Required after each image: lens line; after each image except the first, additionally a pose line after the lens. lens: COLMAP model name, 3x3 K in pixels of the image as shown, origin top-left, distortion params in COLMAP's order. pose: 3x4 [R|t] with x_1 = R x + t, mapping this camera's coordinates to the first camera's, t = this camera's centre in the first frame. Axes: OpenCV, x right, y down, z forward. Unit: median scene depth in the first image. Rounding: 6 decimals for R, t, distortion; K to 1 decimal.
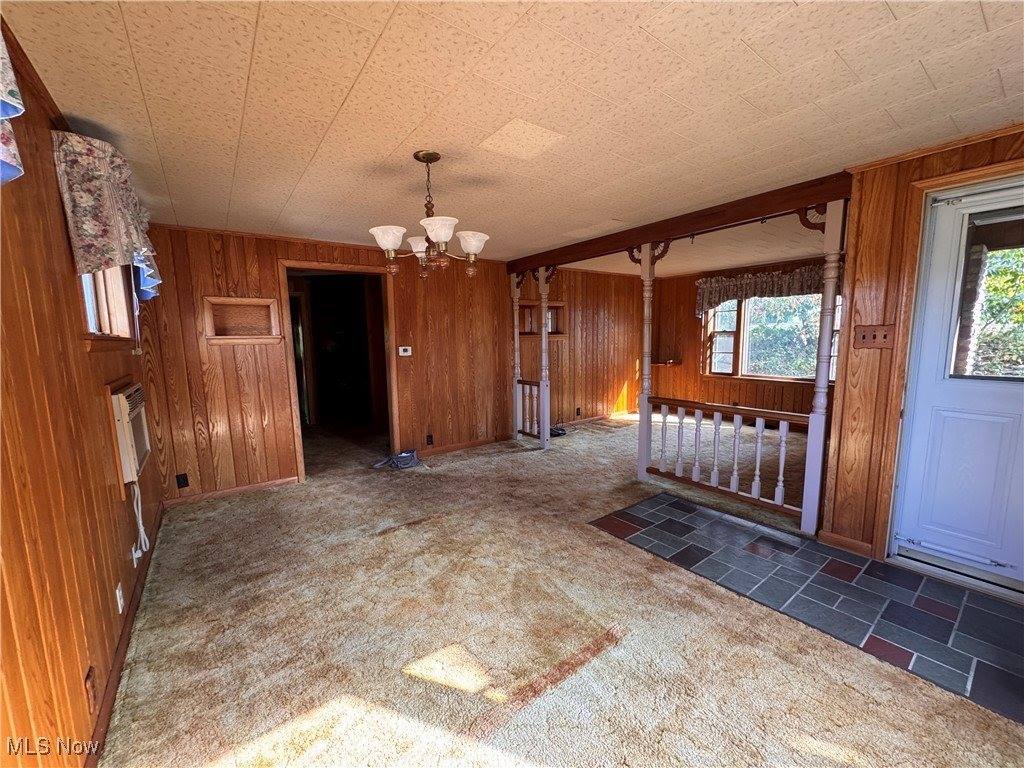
lens RADIAL K [[404.2, 0, 512.0], [0, 404.2, 384.0], [0, 0, 1]] dist [-0.000396, -0.000078]
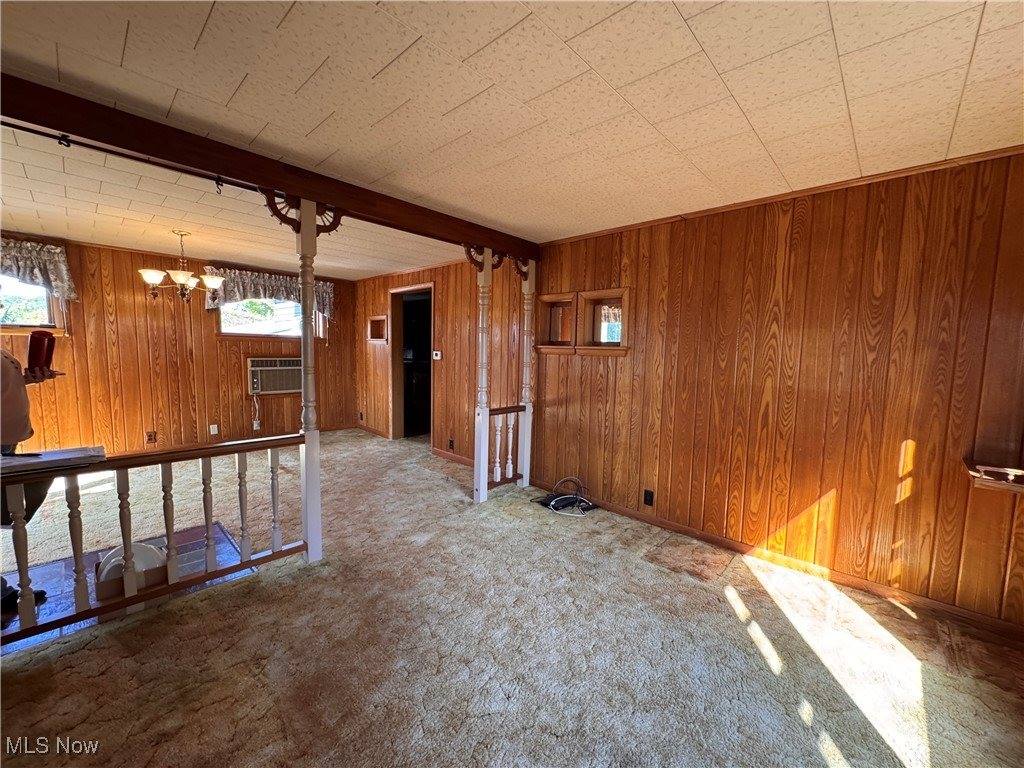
lens RADIAL K [[413.6, 0, 512.0], [0, 413.6, 384.0], [0, 0, 1]] dist [0.000139, 0.000029]
pose [[0.169657, 0.118855, -0.978310, 1.038681], [-0.138866, 0.985679, 0.095669, -0.165619], [0.975670, 0.119623, 0.183732, 1.177728]]
